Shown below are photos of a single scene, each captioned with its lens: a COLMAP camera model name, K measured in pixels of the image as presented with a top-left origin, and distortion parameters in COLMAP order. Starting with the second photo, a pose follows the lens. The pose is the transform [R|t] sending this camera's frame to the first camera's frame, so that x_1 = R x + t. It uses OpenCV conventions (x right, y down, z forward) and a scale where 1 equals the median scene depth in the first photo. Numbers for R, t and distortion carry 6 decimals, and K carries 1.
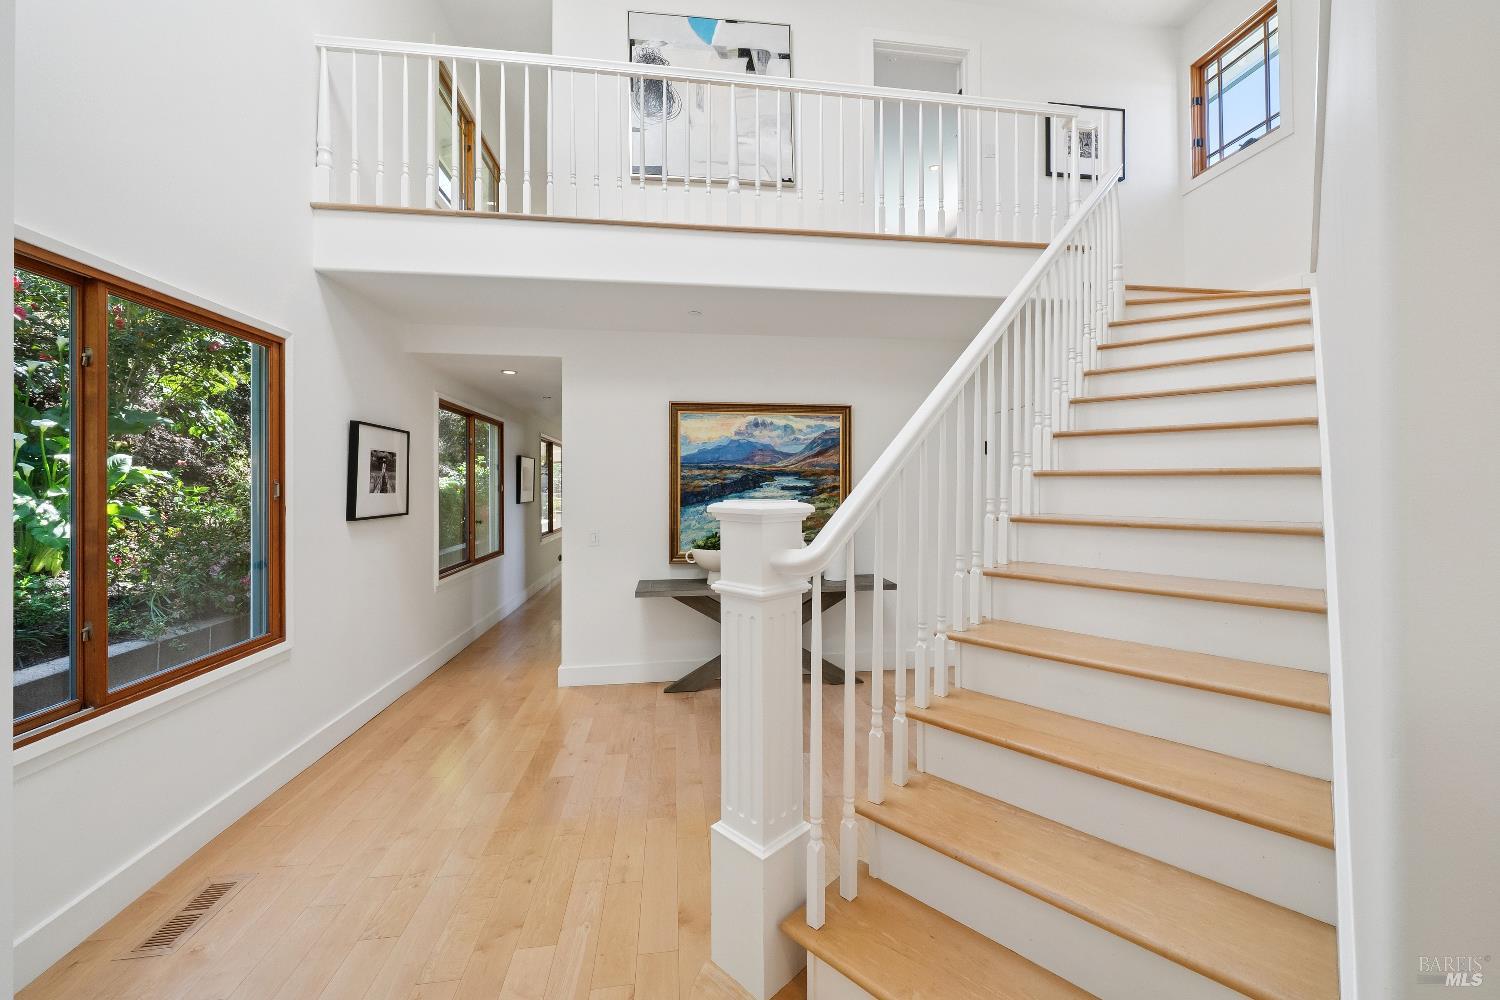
lens RADIAL K [[588.5, 0, 751.2], [0, 588.5, 494.5], [0, 0, 1]] dist [0.000027, 0.000185]
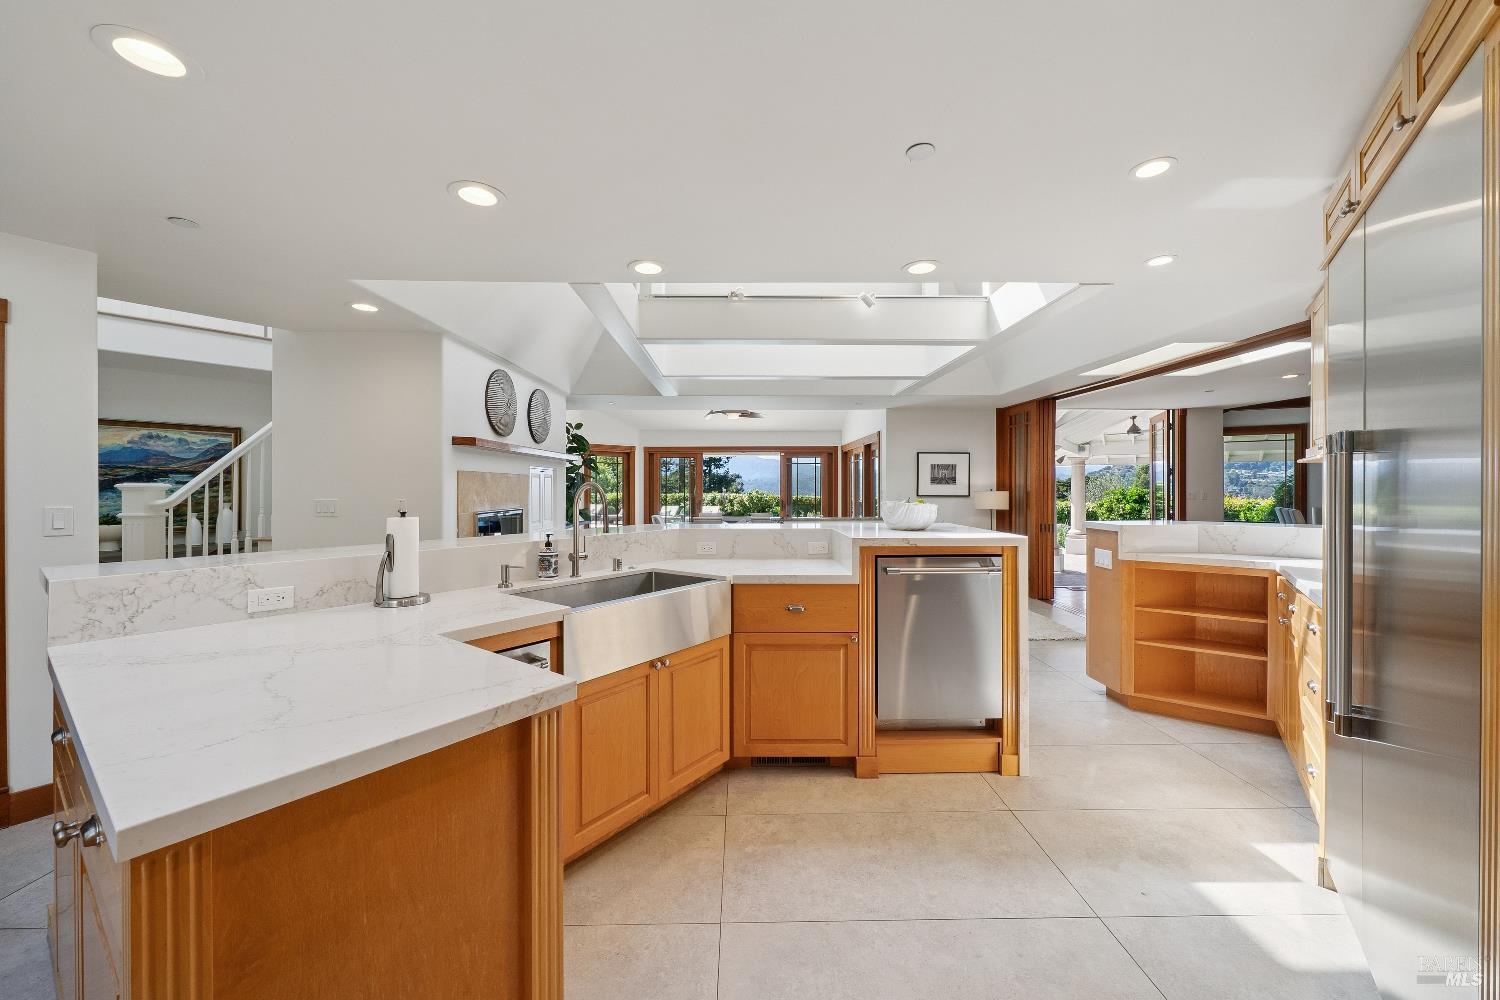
lens RADIAL K [[588.5, 0, 751.2], [0, 588.5, 494.5], [0, 0, 1]] dist [0.000027, 0.000185]
pose [[0.704938, -0.002496, 0.709265, 0.022749], [0.007685, 0.999962, -0.004120, 0.033894], [-0.709228, 0.008355, 0.704930, -0.979444]]
